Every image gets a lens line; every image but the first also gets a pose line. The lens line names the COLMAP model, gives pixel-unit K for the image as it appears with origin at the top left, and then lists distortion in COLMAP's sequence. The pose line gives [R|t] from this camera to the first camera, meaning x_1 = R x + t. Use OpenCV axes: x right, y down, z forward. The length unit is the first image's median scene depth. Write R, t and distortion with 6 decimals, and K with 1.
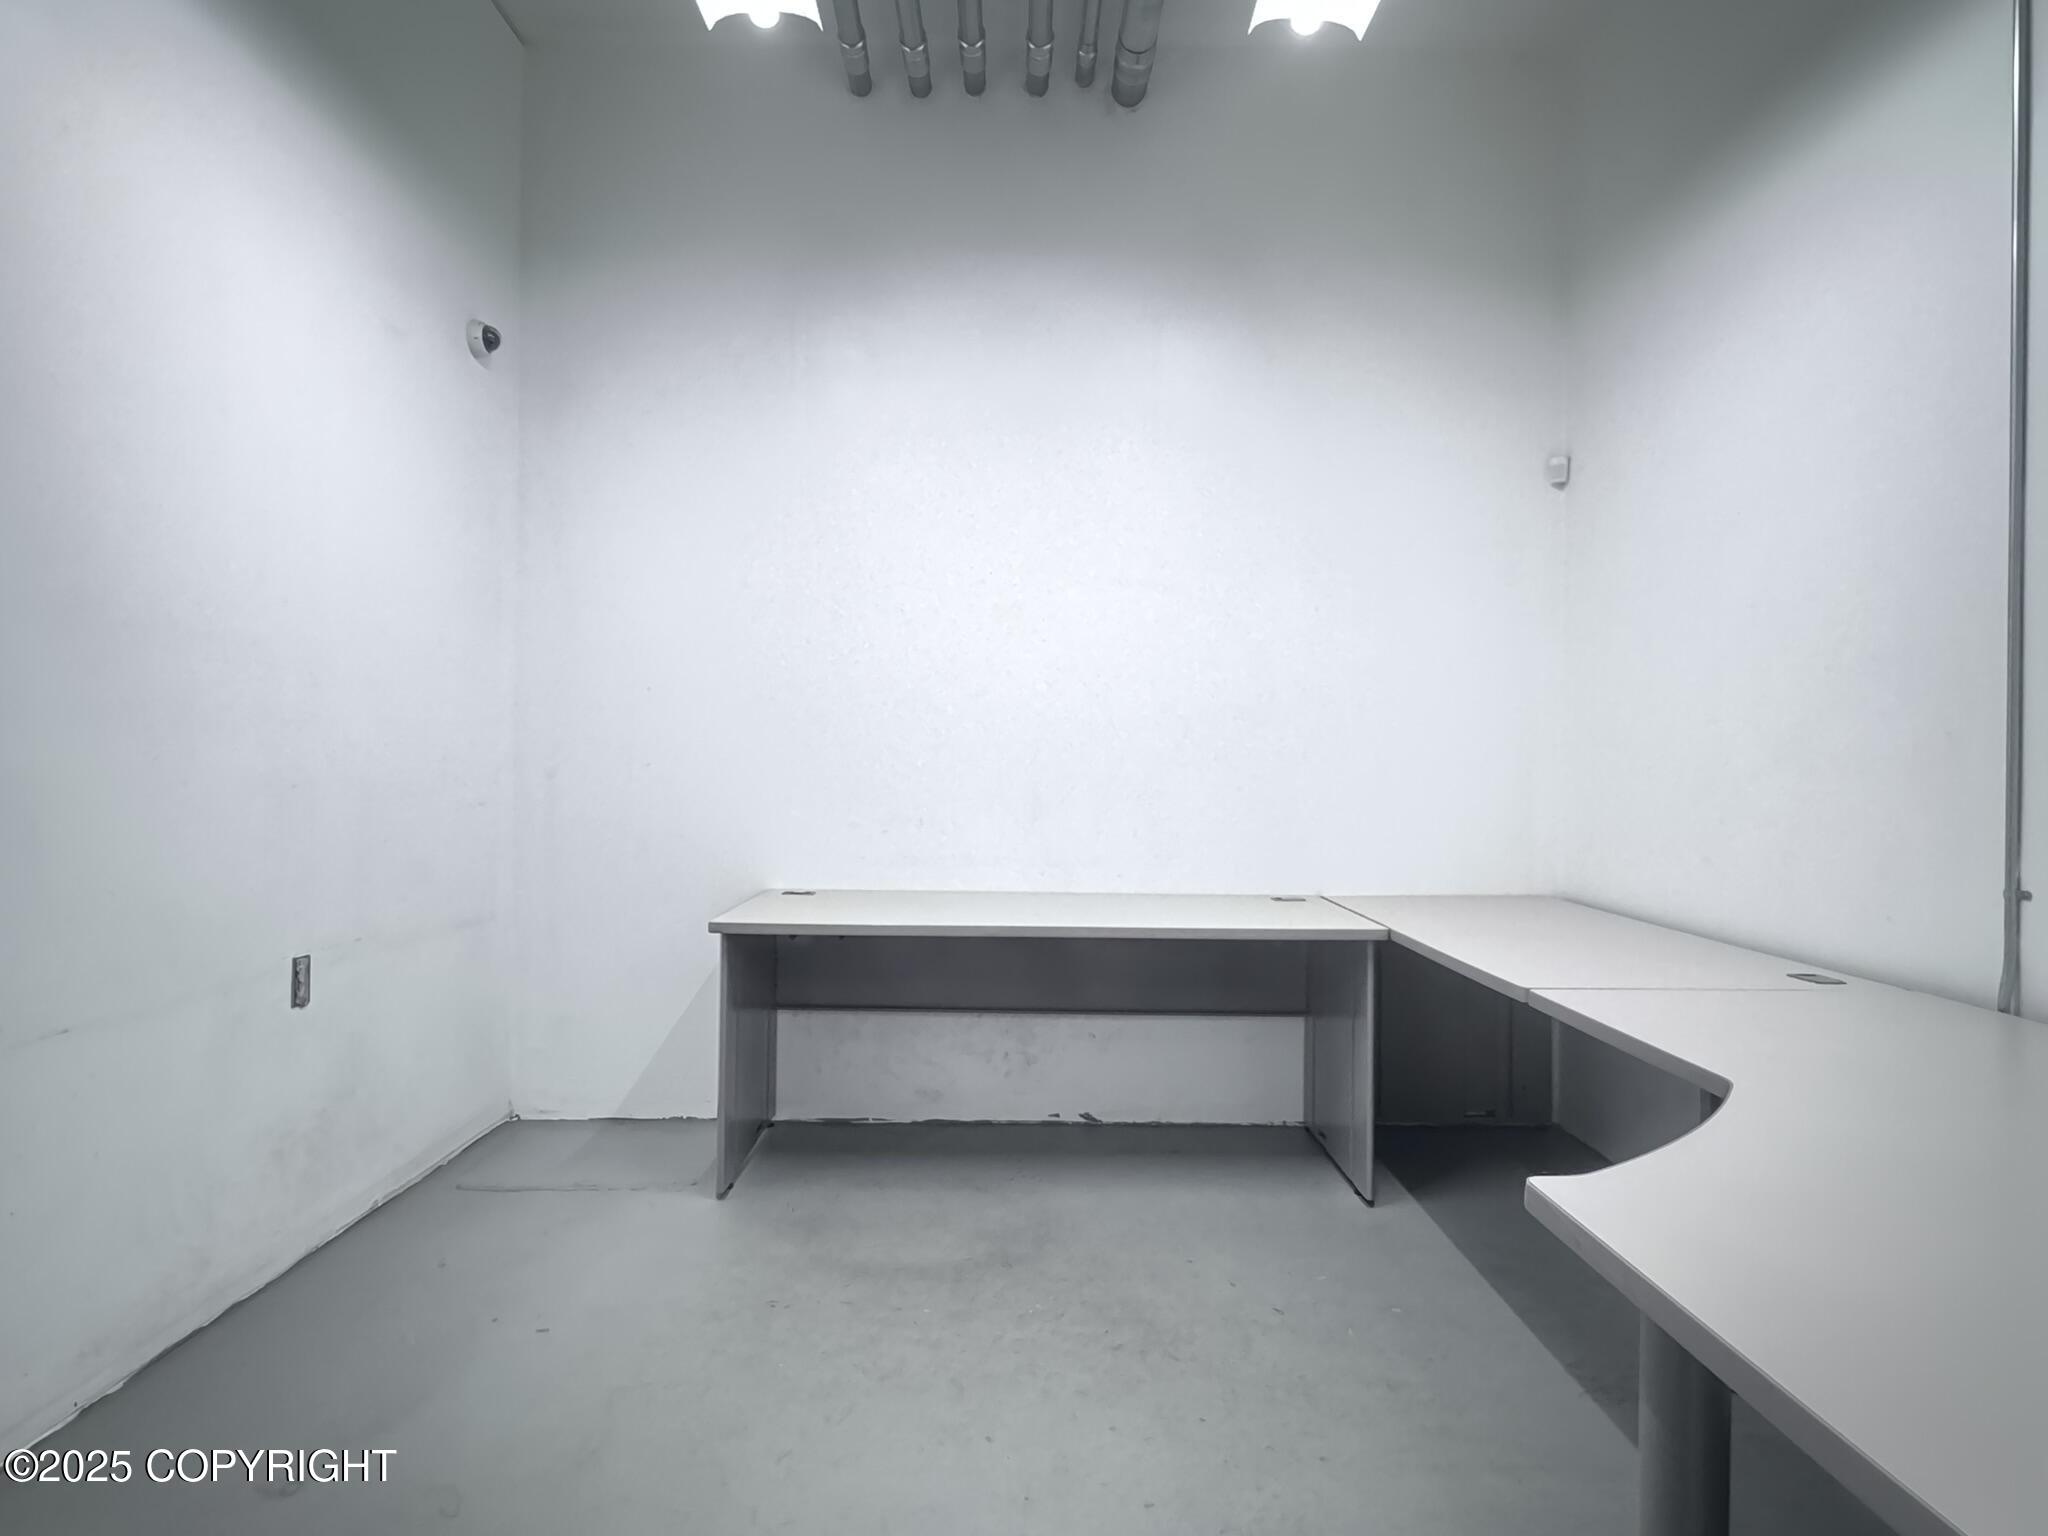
lens RADIAL K [[1180.8, 0, 1018.1], [0, 1180.8, 770.1], [0, 0, 1]] dist [0.005945, 0.002127]
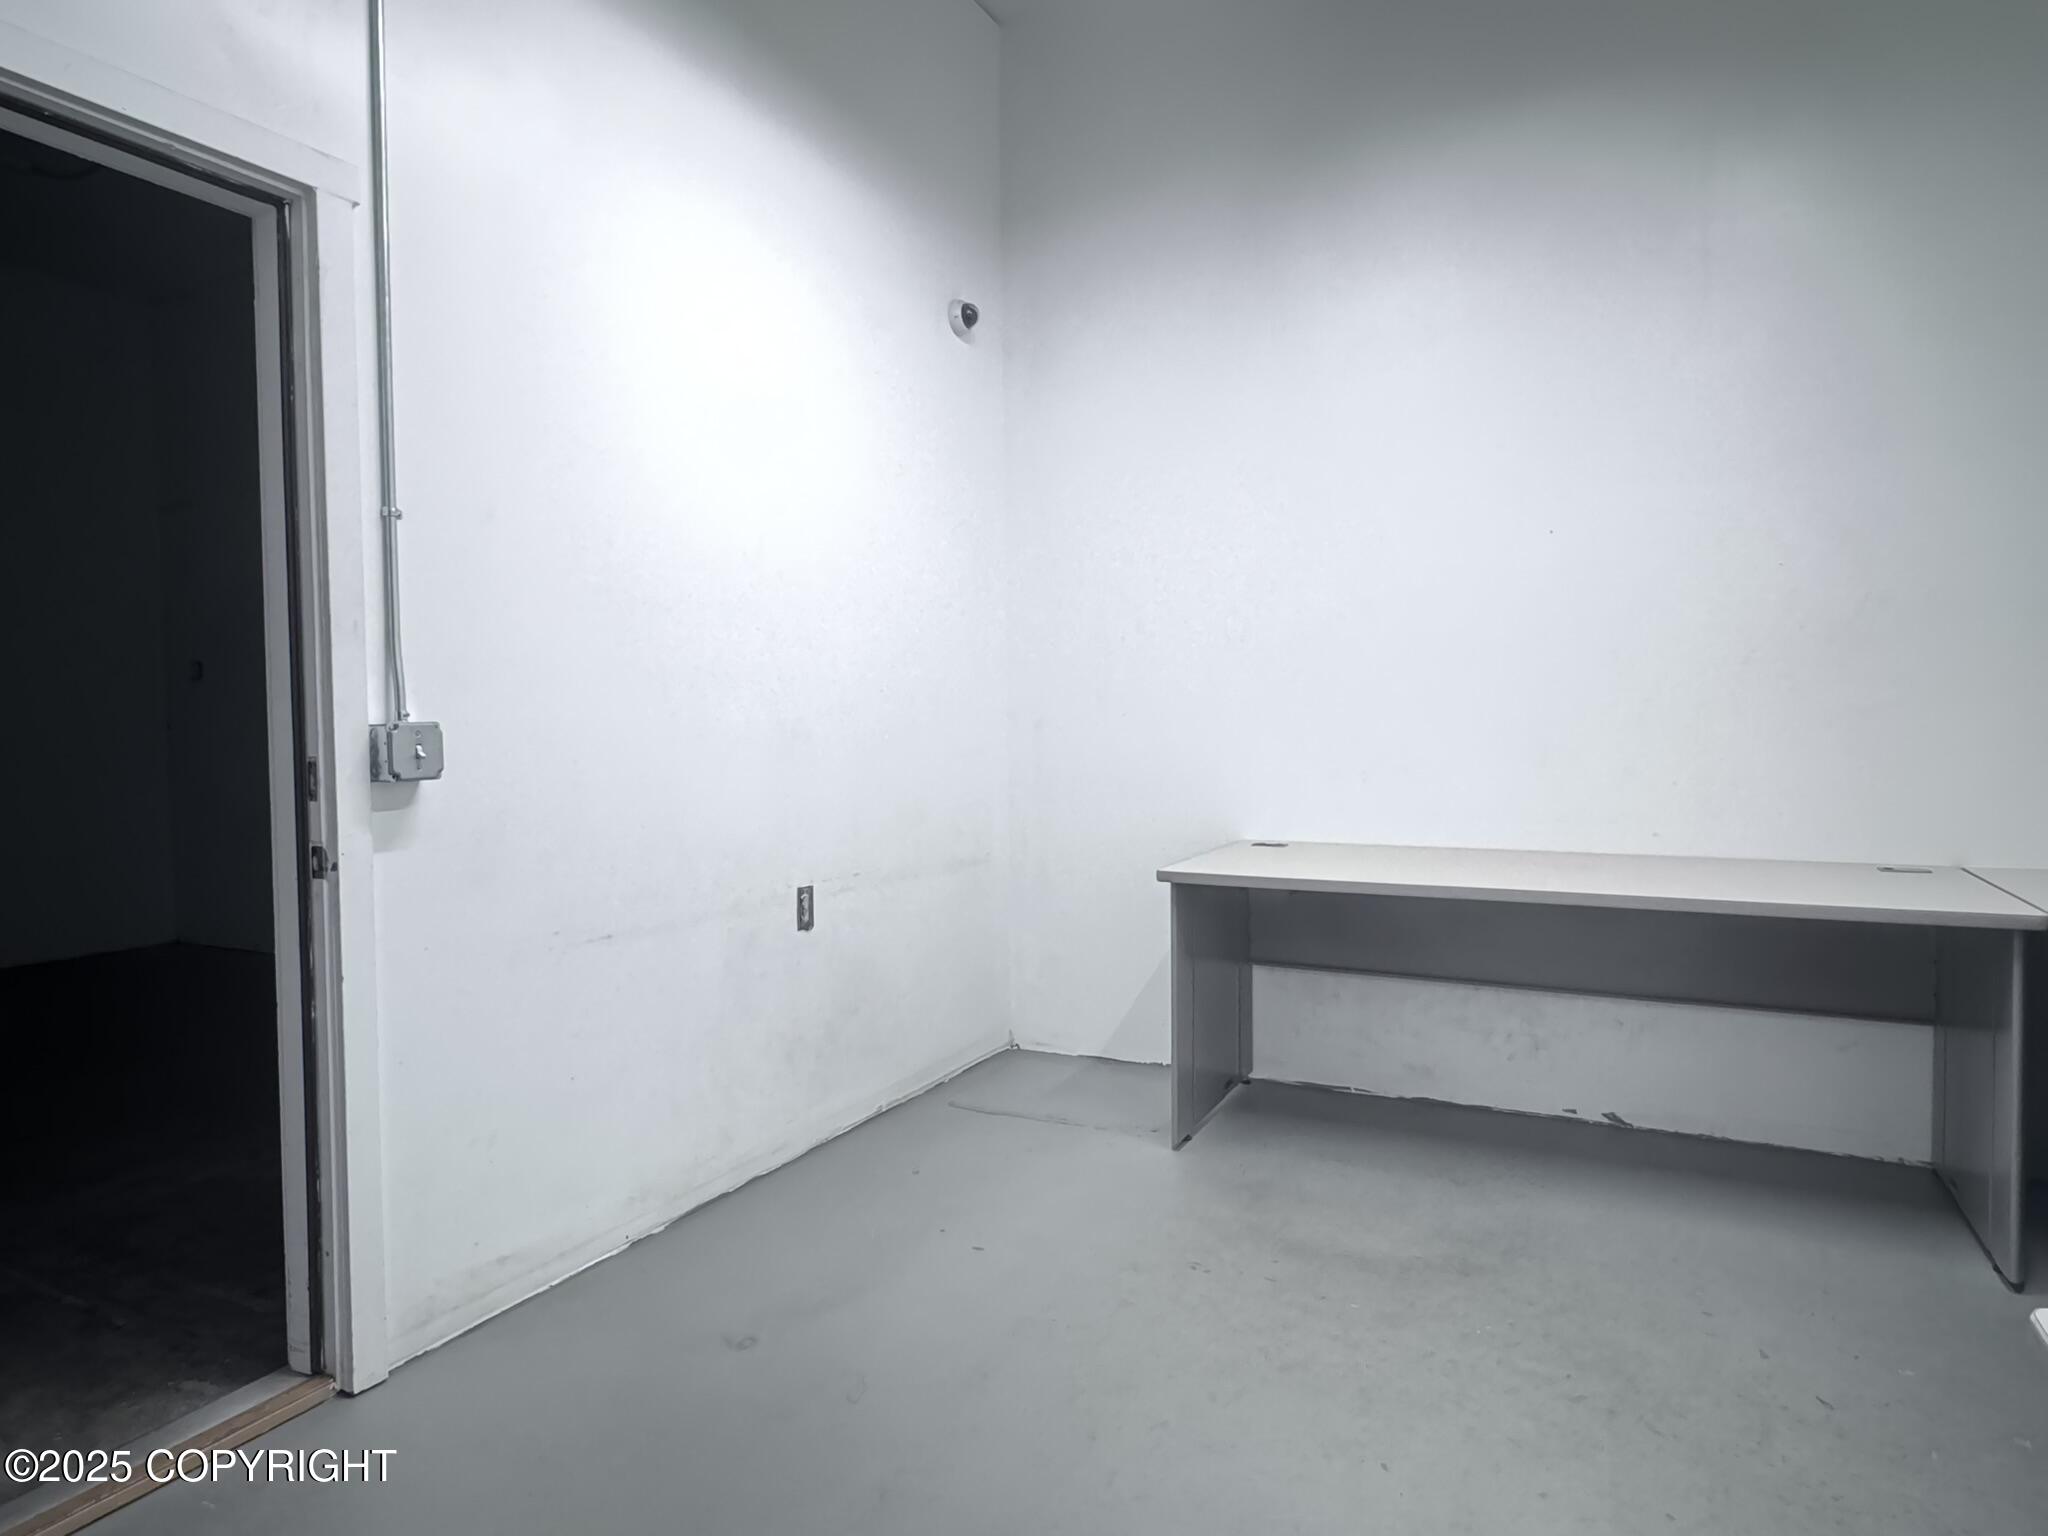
lens RADIAL K [[1180.8, 0, 1025.7], [0, 1180.8, 766.7], [0, 0, 1]] dist [0.005945, 0.002127]
pose [[0.887084, -0.003650, -0.461593, 0.093819], [0.019994, 0.999334, 0.030521, 0.009244], [0.461174, -0.036304, 0.886567, 0.075394]]
